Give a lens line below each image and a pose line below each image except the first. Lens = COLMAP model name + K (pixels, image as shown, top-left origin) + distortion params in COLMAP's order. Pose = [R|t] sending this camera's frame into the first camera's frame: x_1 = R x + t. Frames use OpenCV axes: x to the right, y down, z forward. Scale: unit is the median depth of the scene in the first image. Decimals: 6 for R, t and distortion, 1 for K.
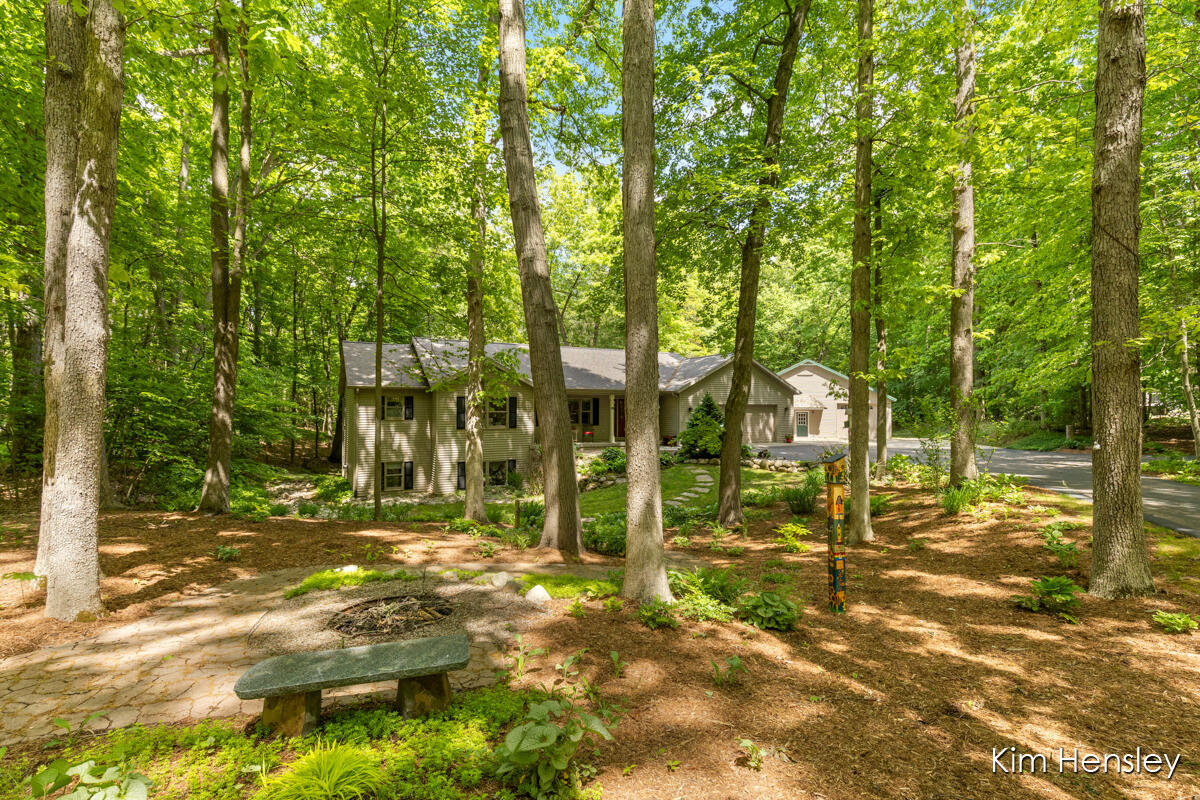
lens RADIAL K [[543.4, 0, 600.0], [0, 543.4, 400.0], [0, 0, 1]] dist [0.000101, -0.000245]
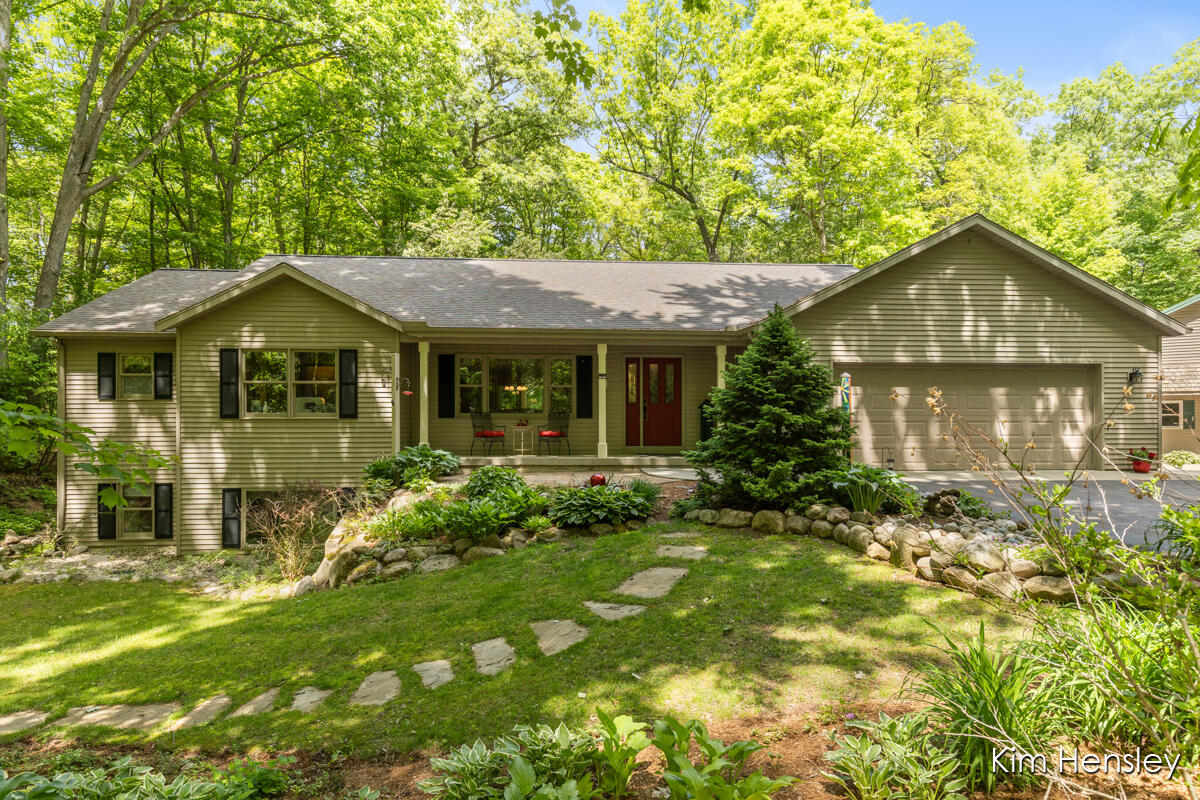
lens RADIAL K [[694.3, 0, 599.0], [0, 694.3, 418.8], [0, 0, 1]] dist [0.004636, 0.000878]
pose [[0.912339, -0.000368, -0.409435, 0.274391], [0.006210, 0.999897, 0.012940, 0.047616], [0.409388, -0.014349, 0.912248, 0.576824]]
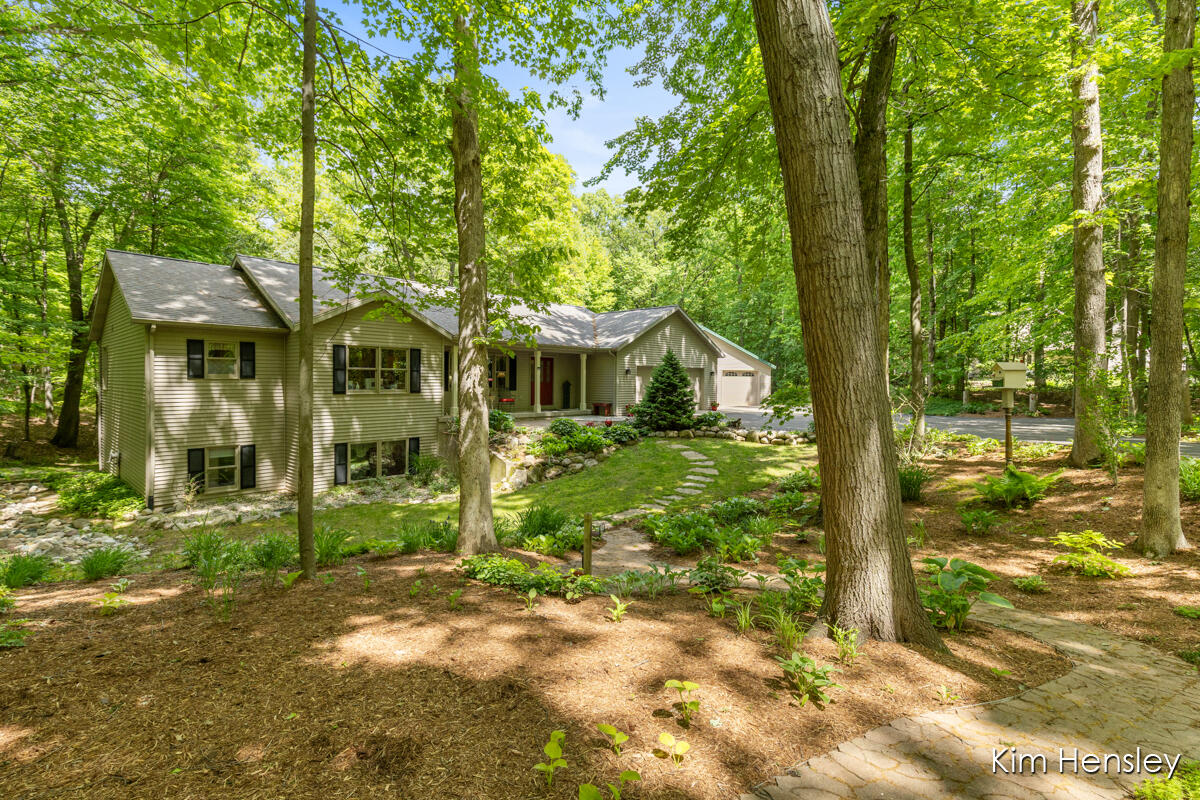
lens RADIAL K [[543.4, 0, 600.0], [0, 543.4, 400.0], [0, 0, 1]] dist [0.000101, -0.000245]
pose [[0.938784, -0.002700, 0.344497, -0.184335], [-0.016332, 0.998496, 0.052331, 0.020672], [-0.344120, -0.054753, 0.937328, 0.267787]]
